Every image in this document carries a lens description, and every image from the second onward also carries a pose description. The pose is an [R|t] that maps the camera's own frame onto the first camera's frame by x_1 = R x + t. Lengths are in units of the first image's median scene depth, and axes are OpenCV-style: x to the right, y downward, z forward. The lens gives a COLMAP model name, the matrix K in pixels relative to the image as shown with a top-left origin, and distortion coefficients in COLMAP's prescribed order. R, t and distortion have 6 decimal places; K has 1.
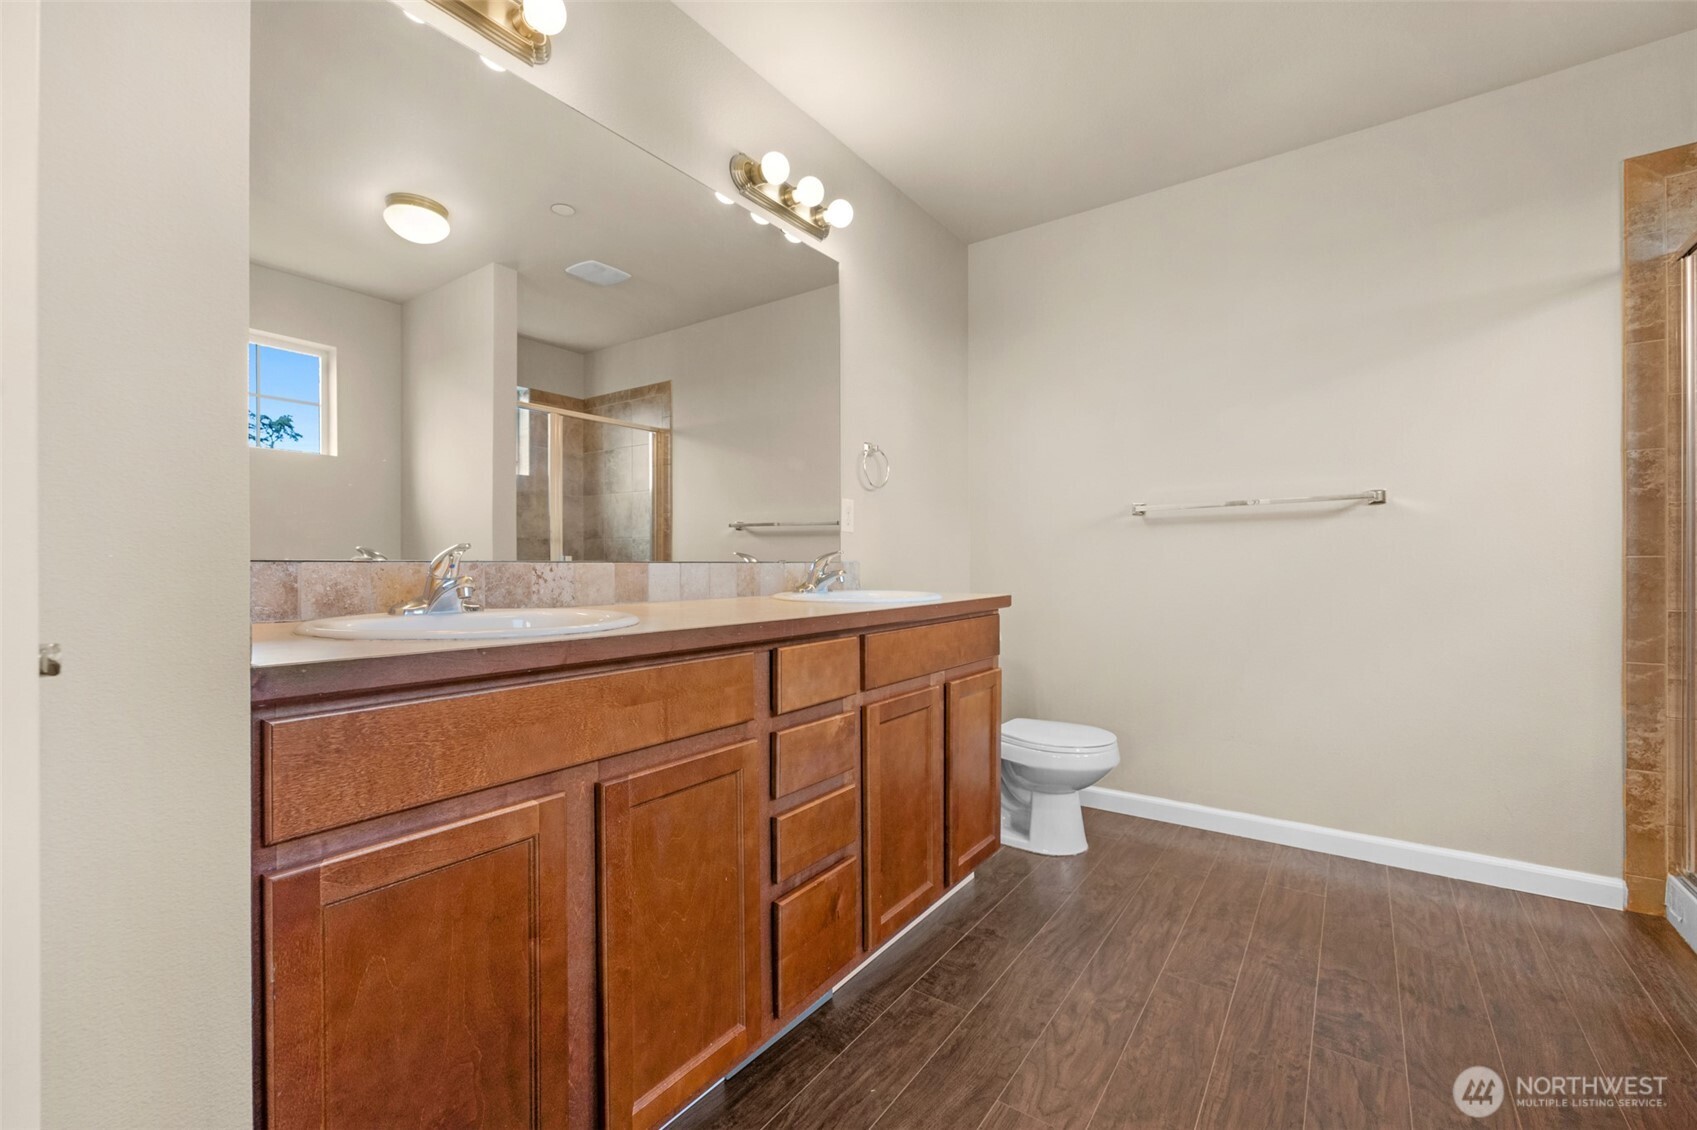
lens RADIAL K [[710.2, 0, 853.9], [0, 710.2, 565.7], [0, 0, 1]] dist [0.000110, -0.000552]
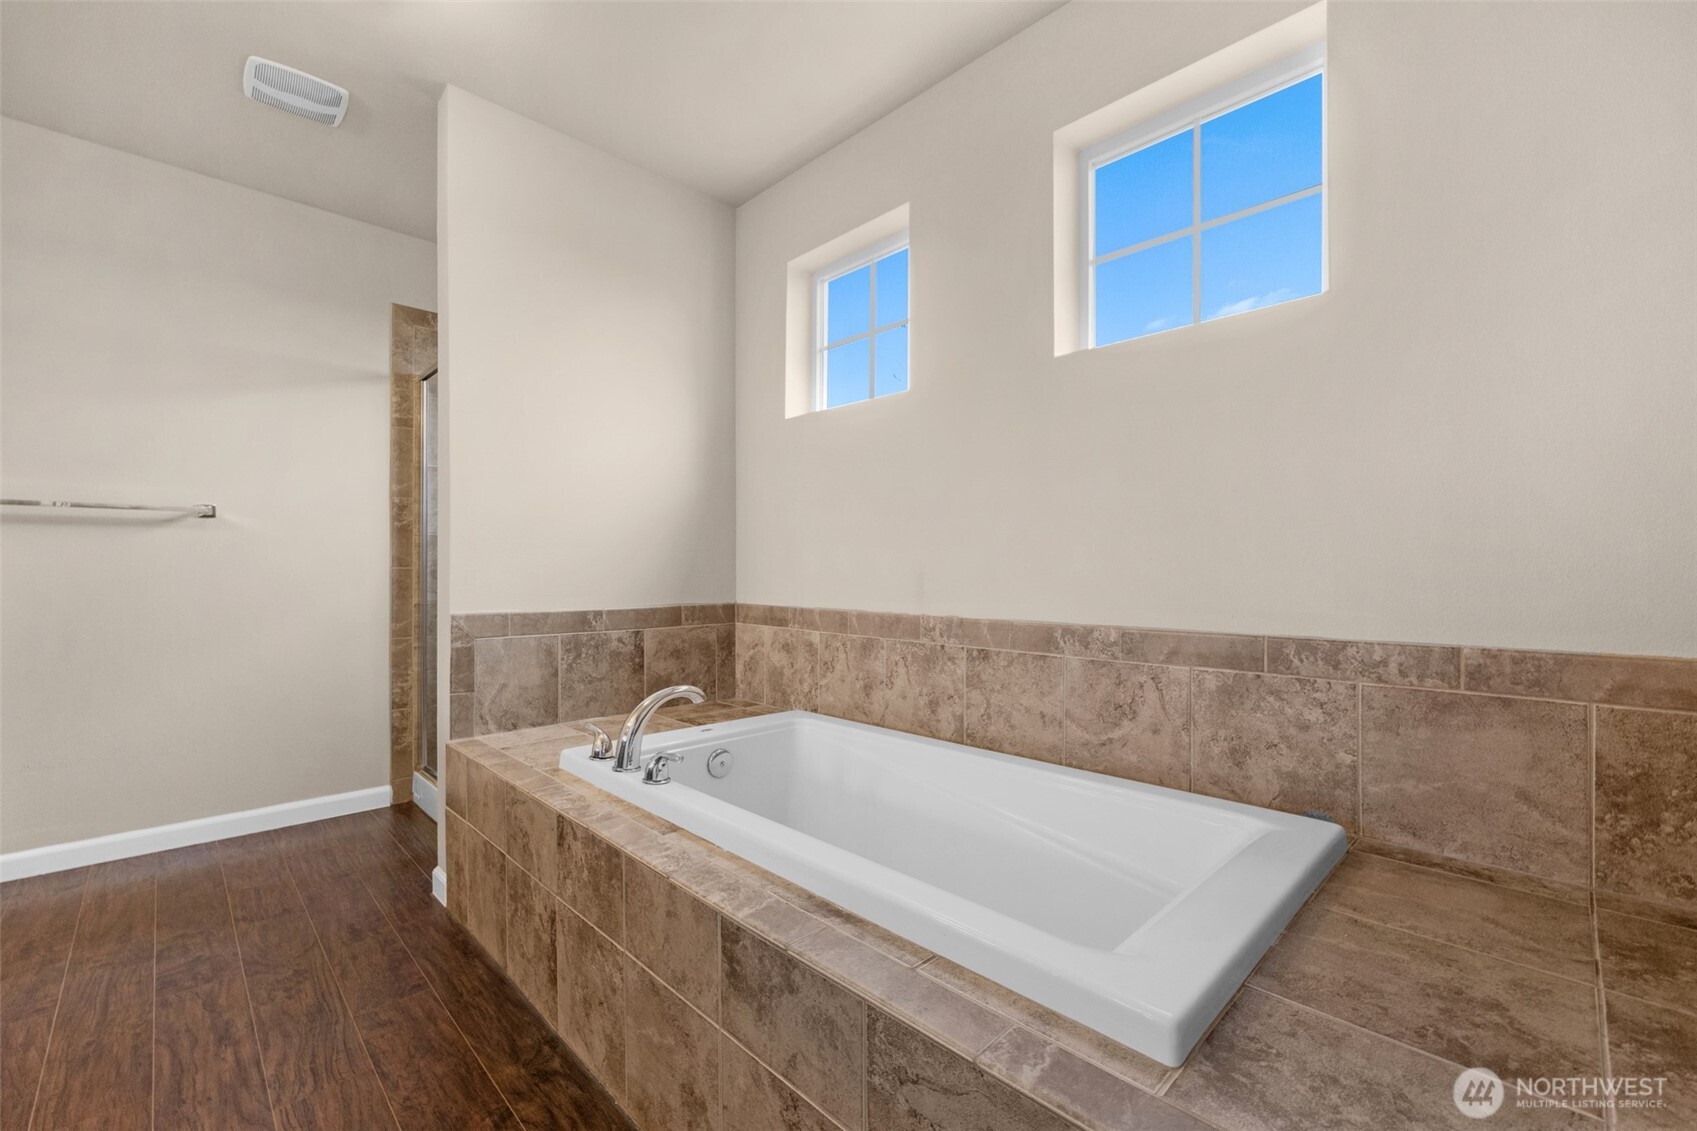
lens RADIAL K [[666.7, 0, 856.4], [0, 666.7, 572.9], [0, 0, 1]] dist [-0.008042, -0.001466]
pose [[0.143917, 0.005682, 0.989573, -0.157166], [0.001052, 0.999982, -0.005895, 0.007344], [-0.989589, 0.001889, 0.143908, -0.172267]]
